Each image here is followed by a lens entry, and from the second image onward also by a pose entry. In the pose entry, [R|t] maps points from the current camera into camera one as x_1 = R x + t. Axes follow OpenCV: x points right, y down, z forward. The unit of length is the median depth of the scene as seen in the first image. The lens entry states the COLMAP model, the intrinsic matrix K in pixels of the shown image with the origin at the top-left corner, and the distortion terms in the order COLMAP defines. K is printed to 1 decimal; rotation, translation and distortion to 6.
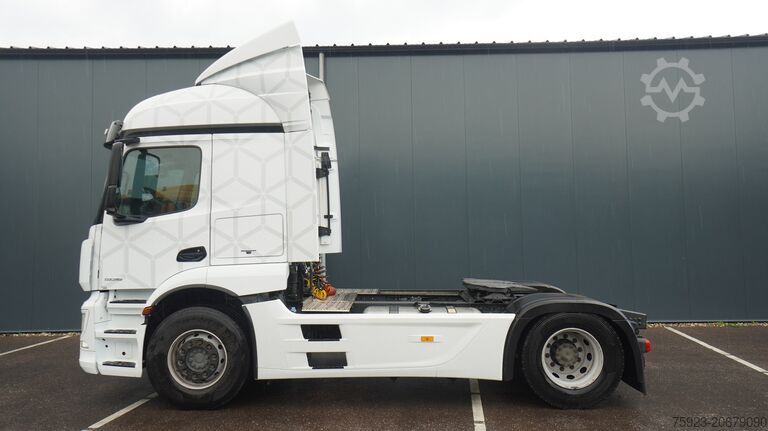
lens RADIAL K [[553.0, 0, 400.8], [0, 553.0, 213.9], [0, 0, 1]] dist [0.000217, 0.001164]
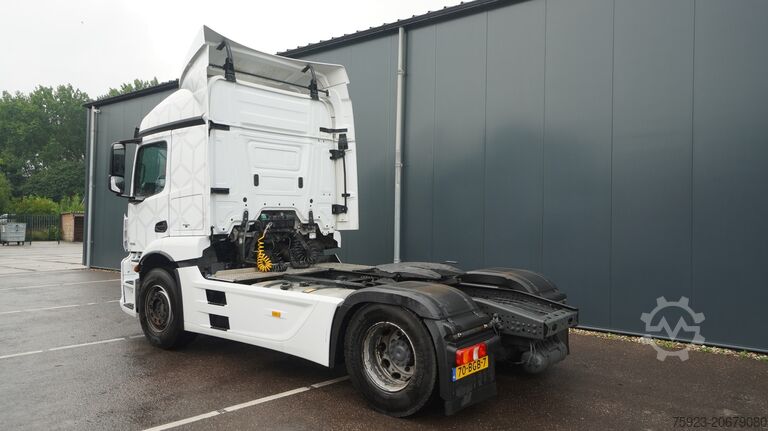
lens RADIAL K [[553.0, 0, 400.8], [0, 553.0, 213.9], [0, 0, 1]] dist [0.000217, 0.001164]
pose [[0.801574, 0.010966, -0.597796, 0.810514], [0.013310, 0.999257, 0.036178, 0.004921], [0.597748, -0.036956, 0.800832, 0.306958]]
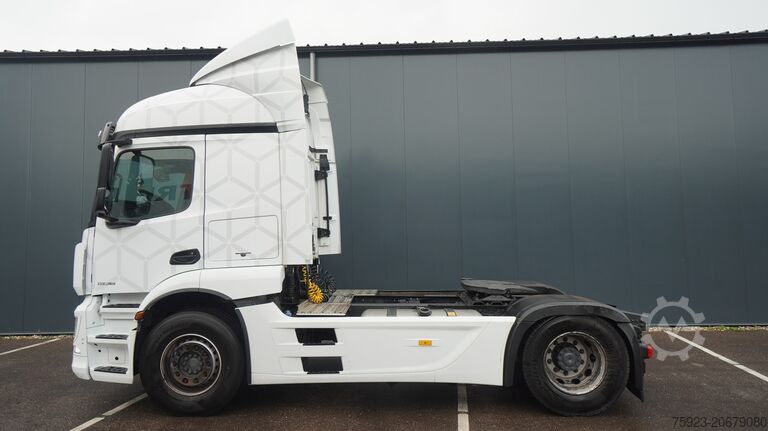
lens RADIAL K [[510.7, 0, 394.0], [0, 510.7, 215.1], [0, 0, 1]] dist [0.001915, 0.000407]
pose [[0.999850, -0.006781, -0.015930, 0.008066], [0.006747, 0.999975, -0.002183, 0.002644], [0.015944, 0.002075, 0.999871, 0.097261]]
